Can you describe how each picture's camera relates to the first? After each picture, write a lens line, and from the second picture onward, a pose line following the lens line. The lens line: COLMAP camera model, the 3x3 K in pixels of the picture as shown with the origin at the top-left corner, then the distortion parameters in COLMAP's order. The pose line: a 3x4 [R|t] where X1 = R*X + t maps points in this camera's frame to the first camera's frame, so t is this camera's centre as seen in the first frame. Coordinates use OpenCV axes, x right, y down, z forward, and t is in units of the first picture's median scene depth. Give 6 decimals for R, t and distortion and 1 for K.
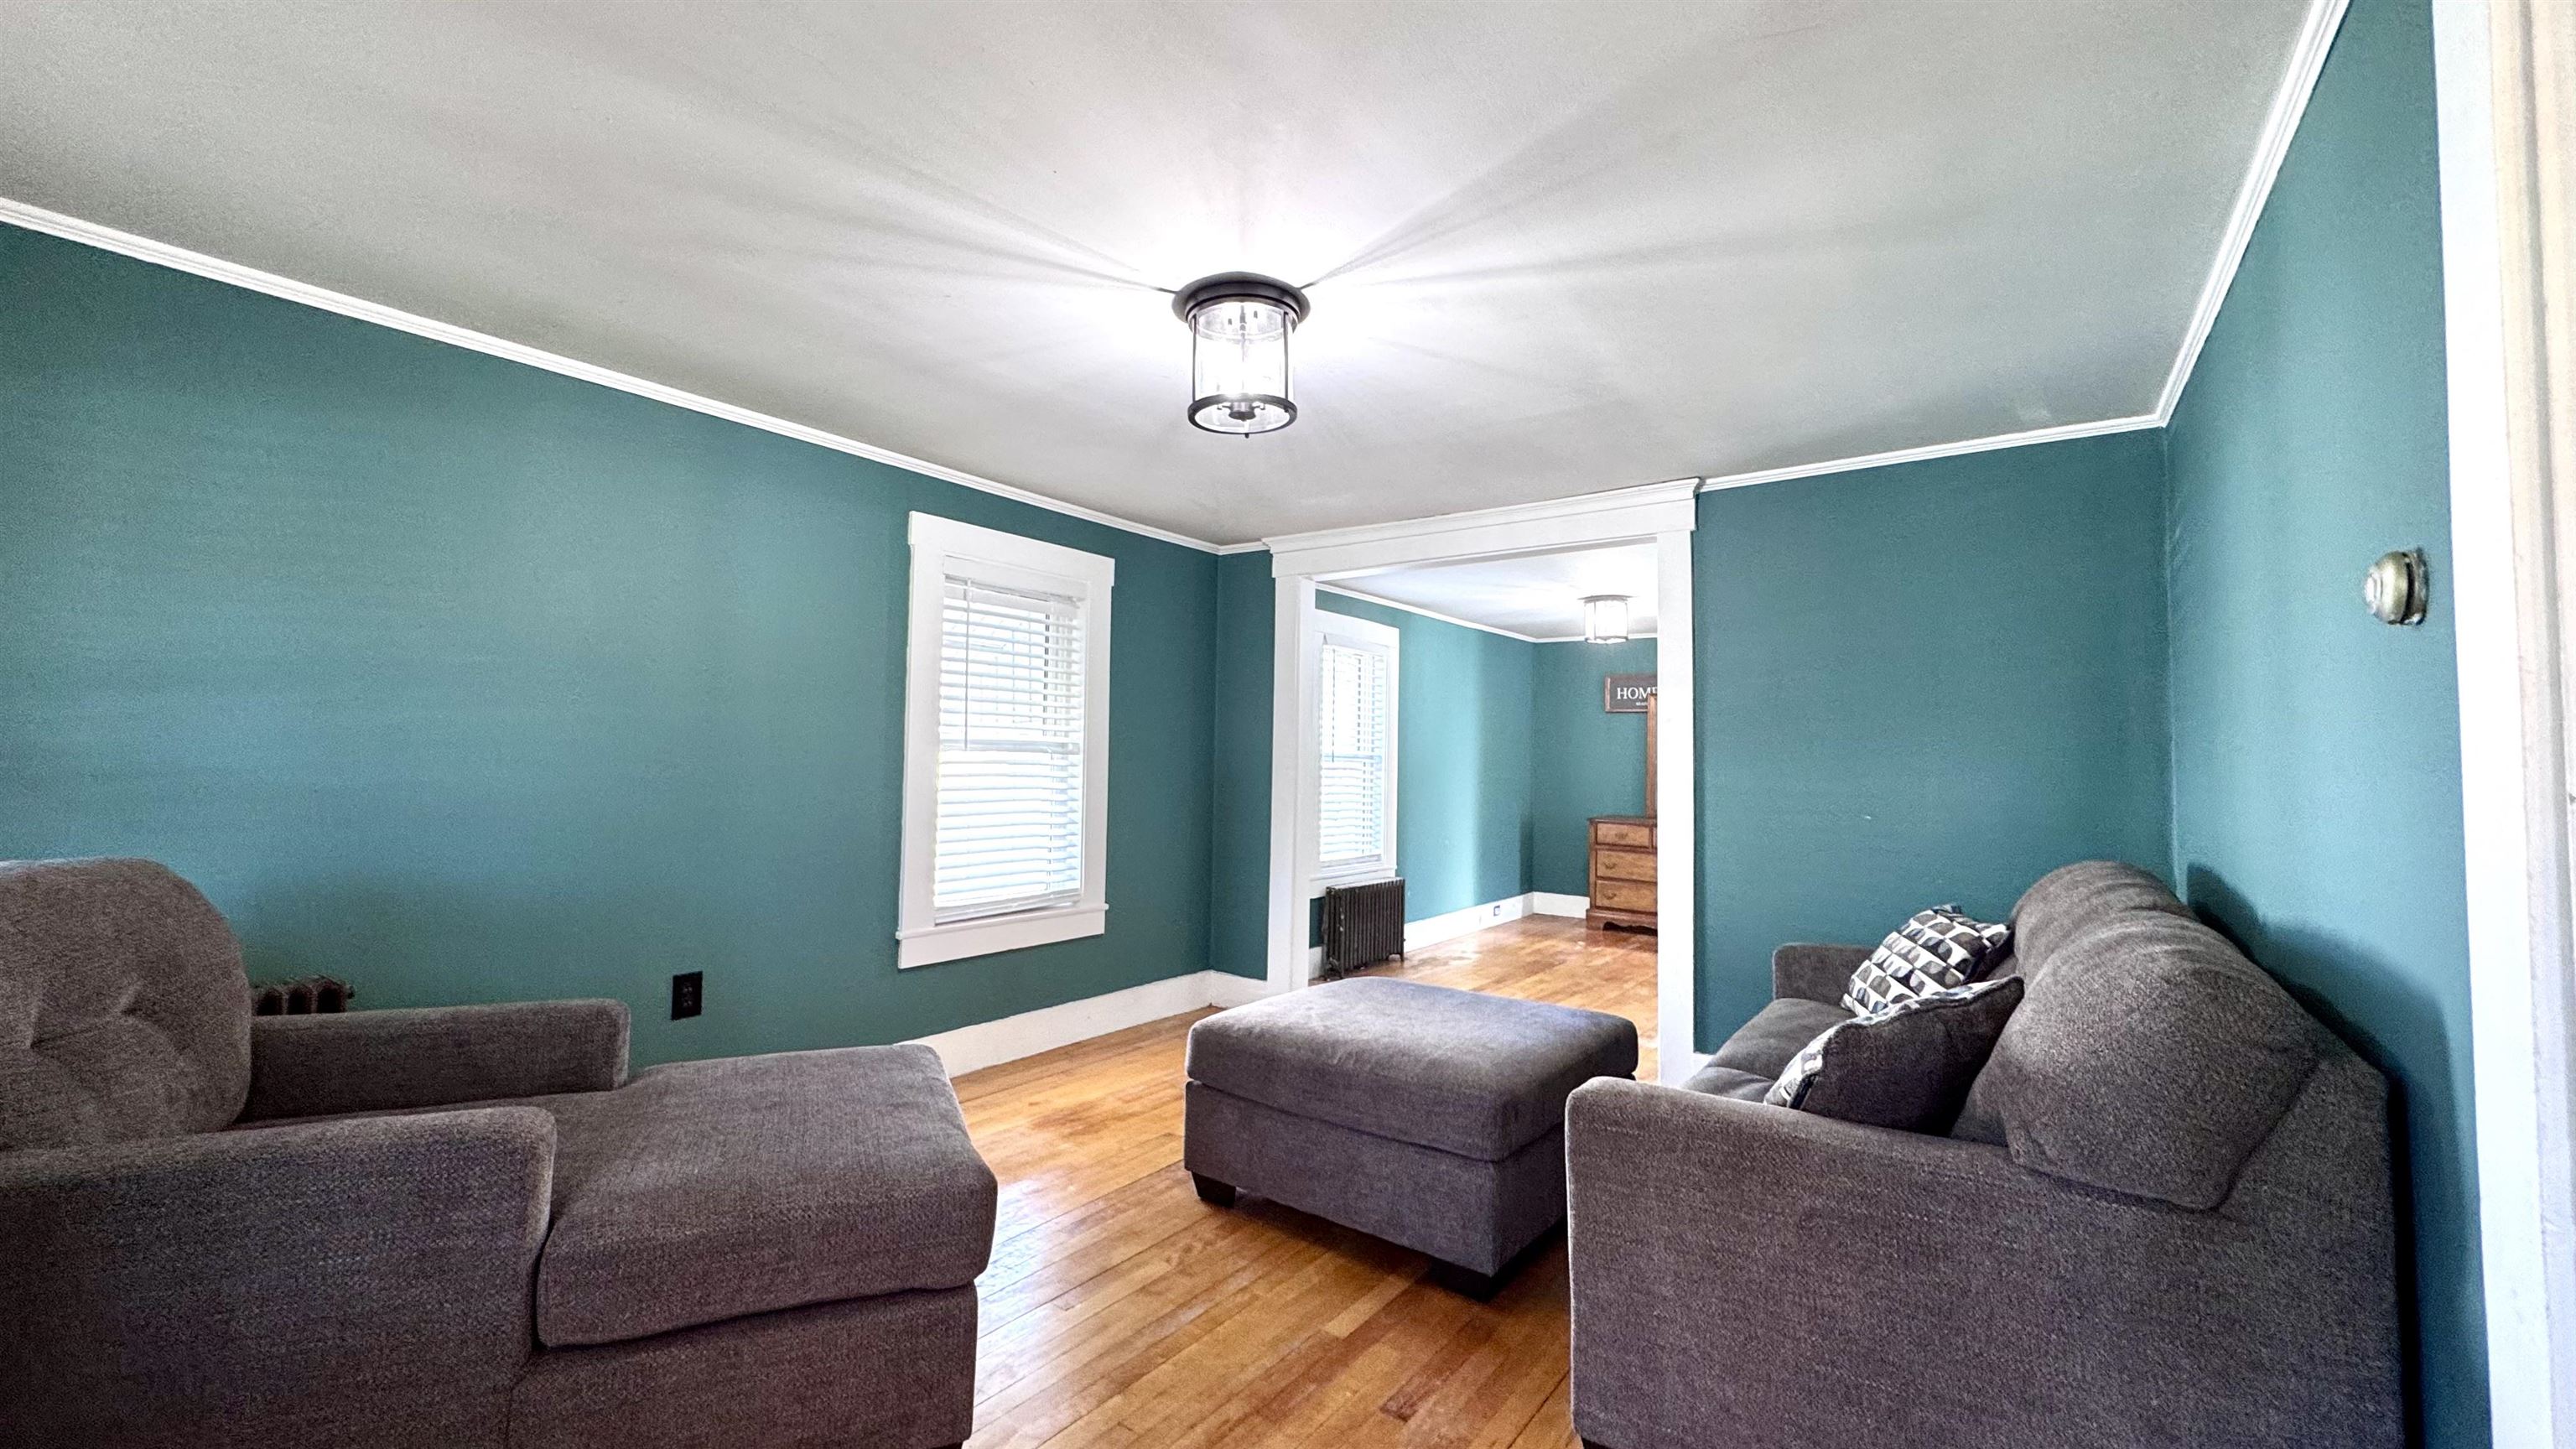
lens RADIAL K [[1030.5, 0, 1286.1], [0, 1030.5, 715.2], [0, 0, 1]] dist [-0.002775, 0.000553]
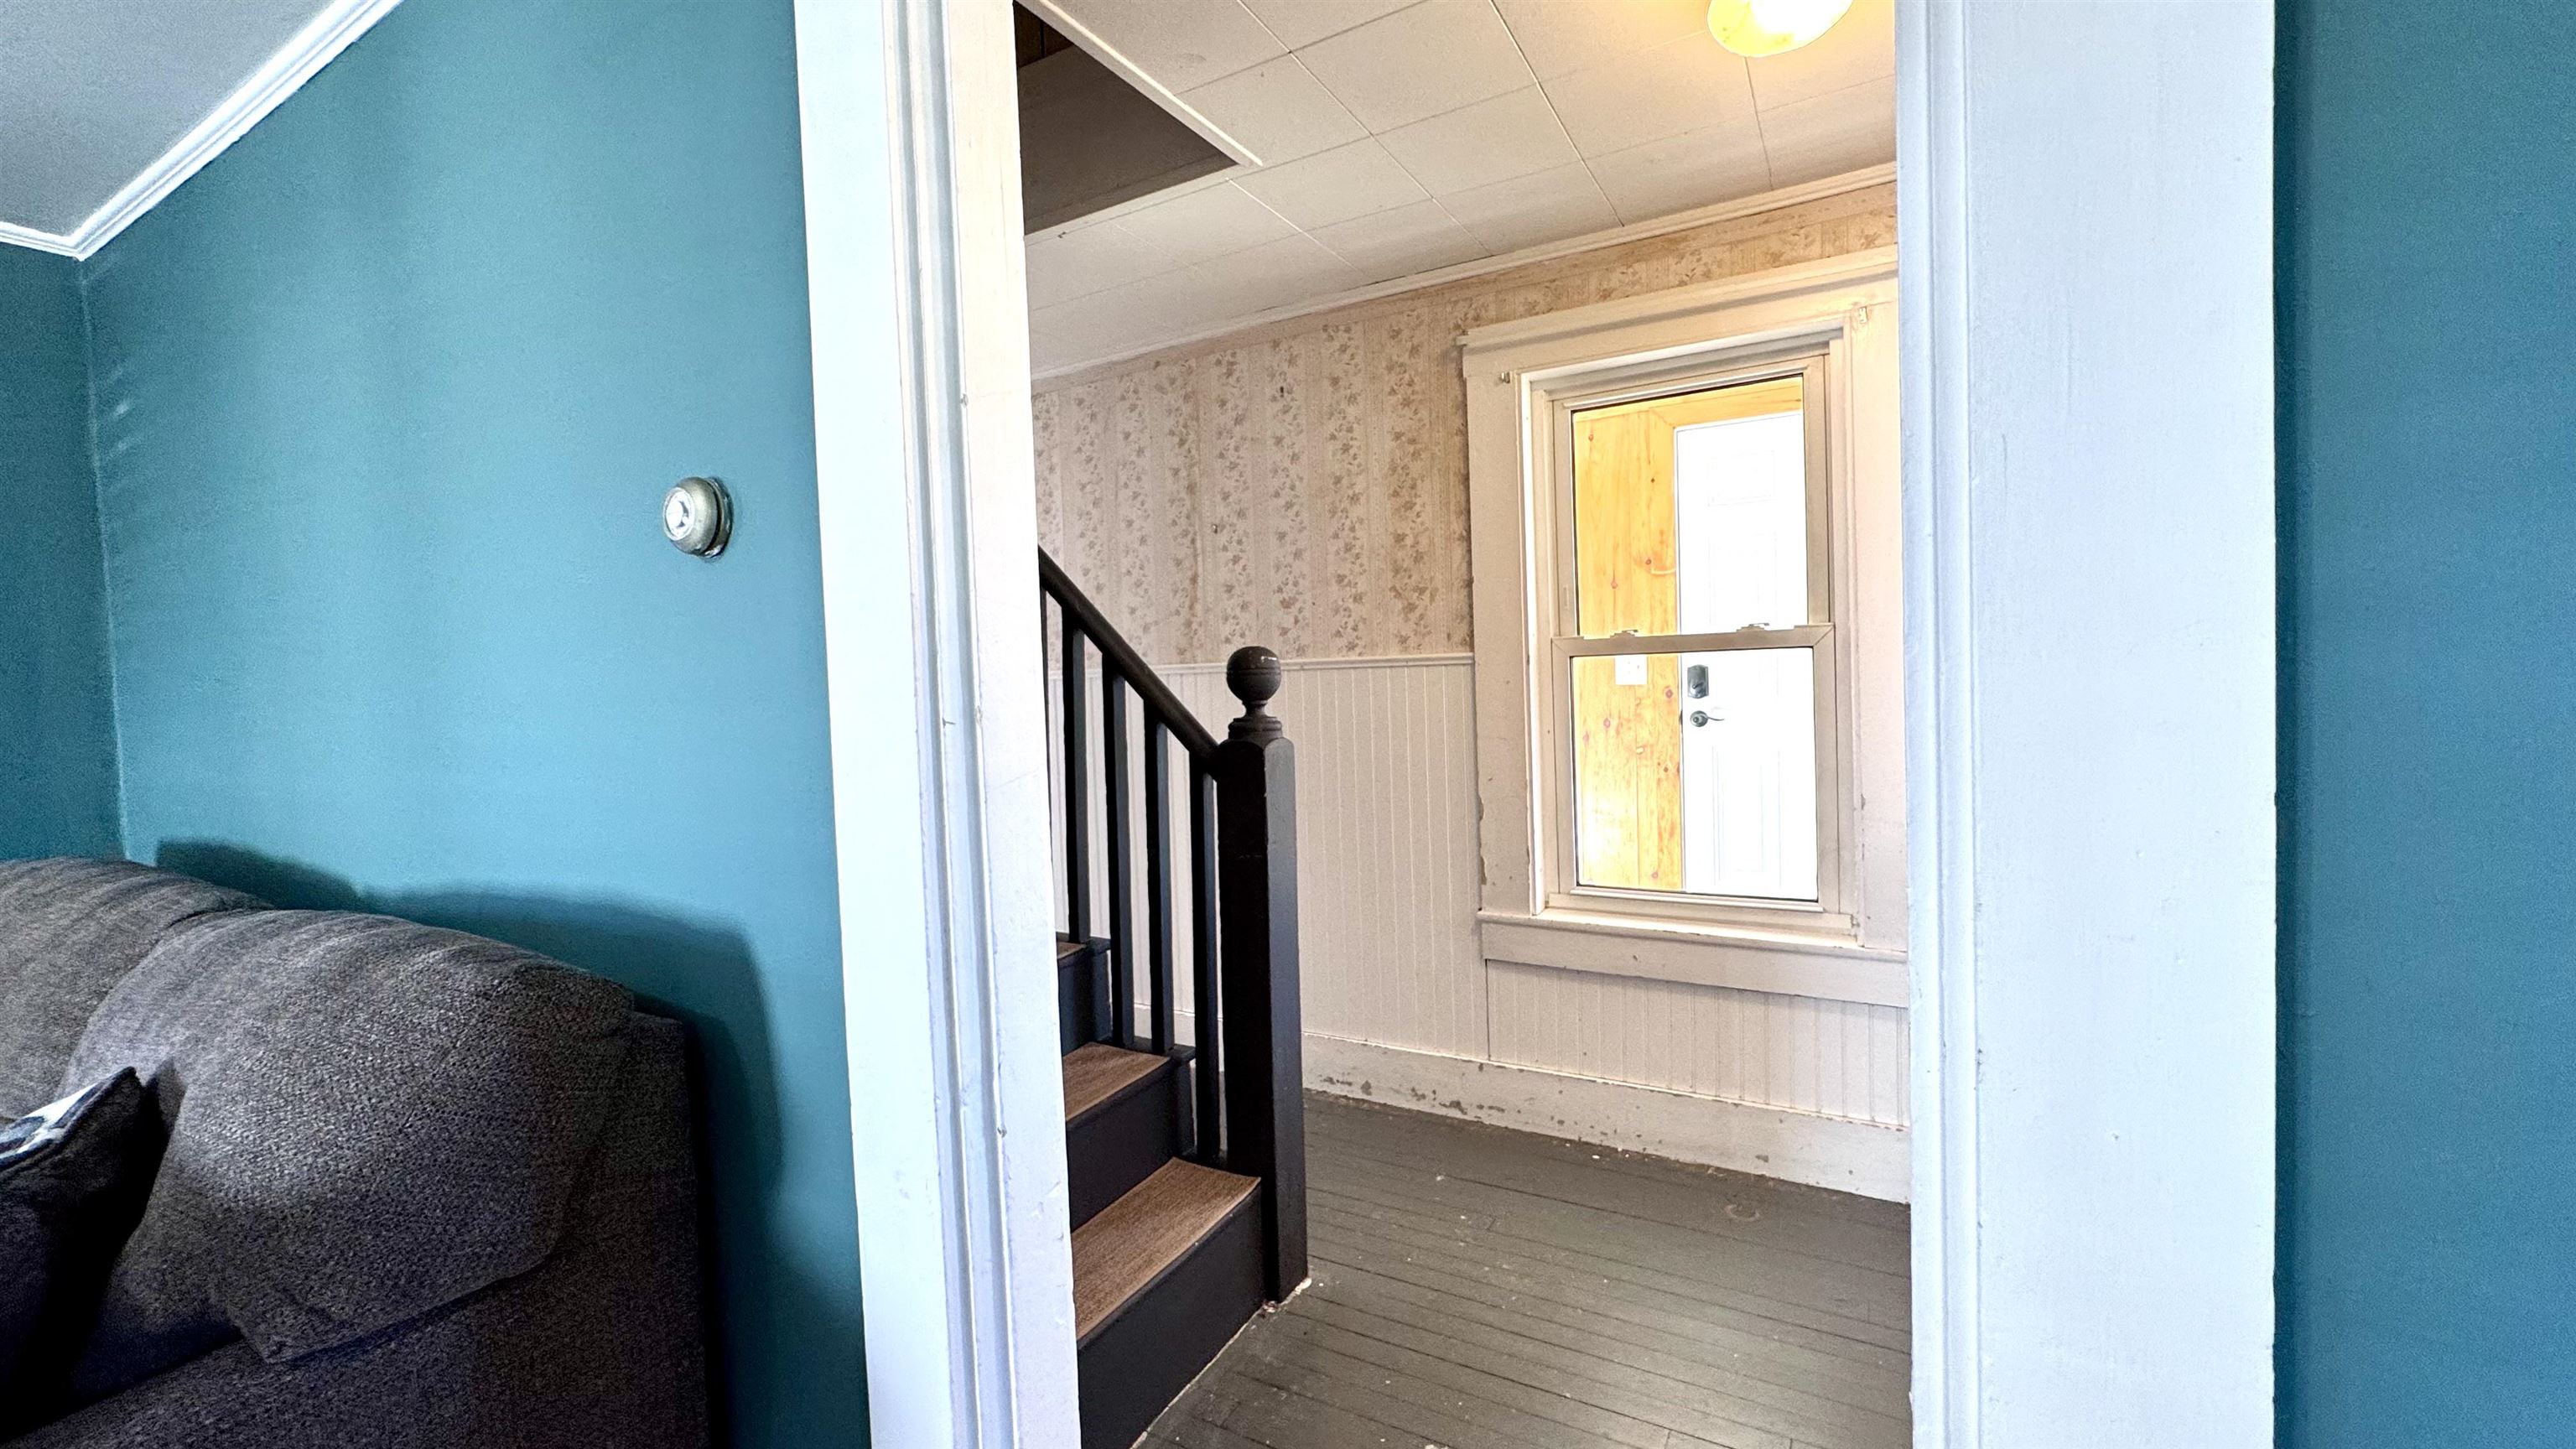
lens RADIAL K [[1030.5, 0, 1286.1], [0, 1030.5, 715.2], [0, 0, 1]] dist [-0.002775, 0.000553]
pose [[-0.093709, -0.043500, 0.994649, 0.058435], [-0.009859, 0.999037, 0.042763, 0.013632], [-0.995551, -0.005799, -0.094047, 0.484834]]
